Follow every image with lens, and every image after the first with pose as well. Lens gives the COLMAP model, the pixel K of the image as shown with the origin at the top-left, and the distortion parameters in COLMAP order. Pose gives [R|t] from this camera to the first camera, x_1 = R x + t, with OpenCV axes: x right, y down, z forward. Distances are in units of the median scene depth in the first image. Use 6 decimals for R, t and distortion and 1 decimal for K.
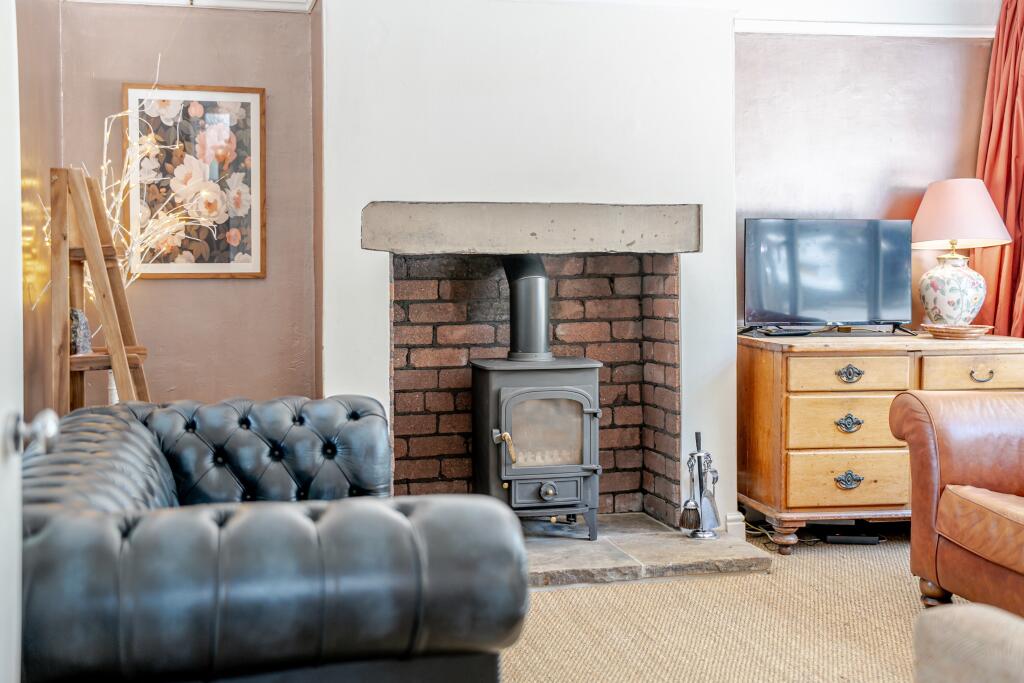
lens RADIAL K [[1422.9, 0, 512.0], [0, 1422.9, 341.5], [0, 0, 1]] dist [0.009686, 0.071173]
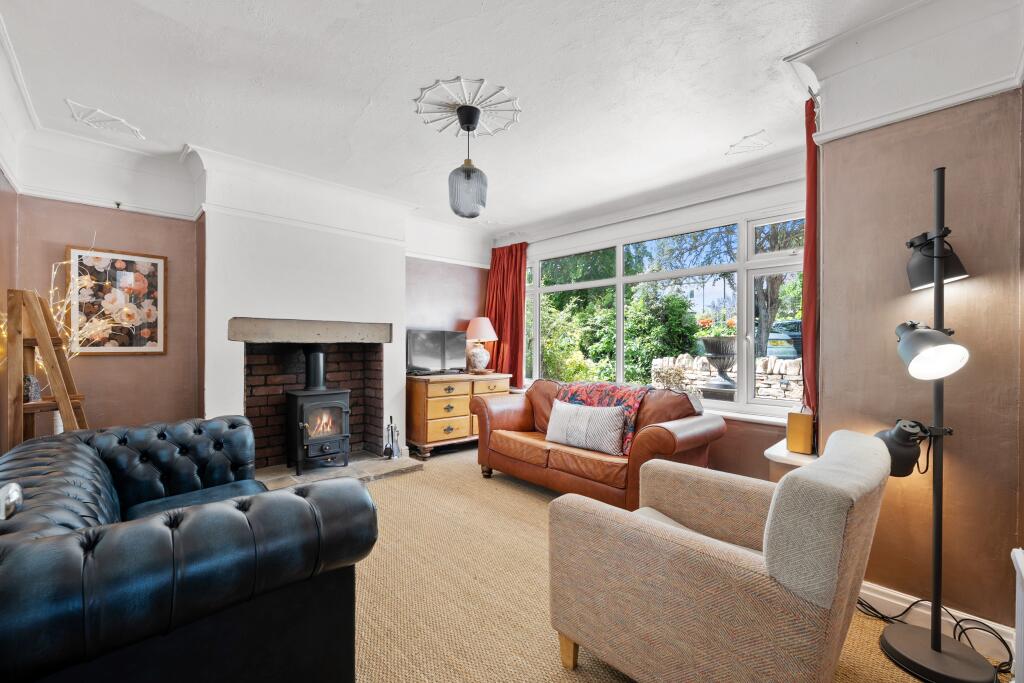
lens RADIAL K [[430.6, 0, 512.8], [0, 430.6, 352.0], [0, 0, 1]] dist [-0.003003, -0.000961]
pose [[0.845970, -0.004149, 0.533214, -0.087994], [0.021431, 0.999426, -0.026226, -0.022717], [-0.532799, 0.033614, 0.845574, 0.257881]]
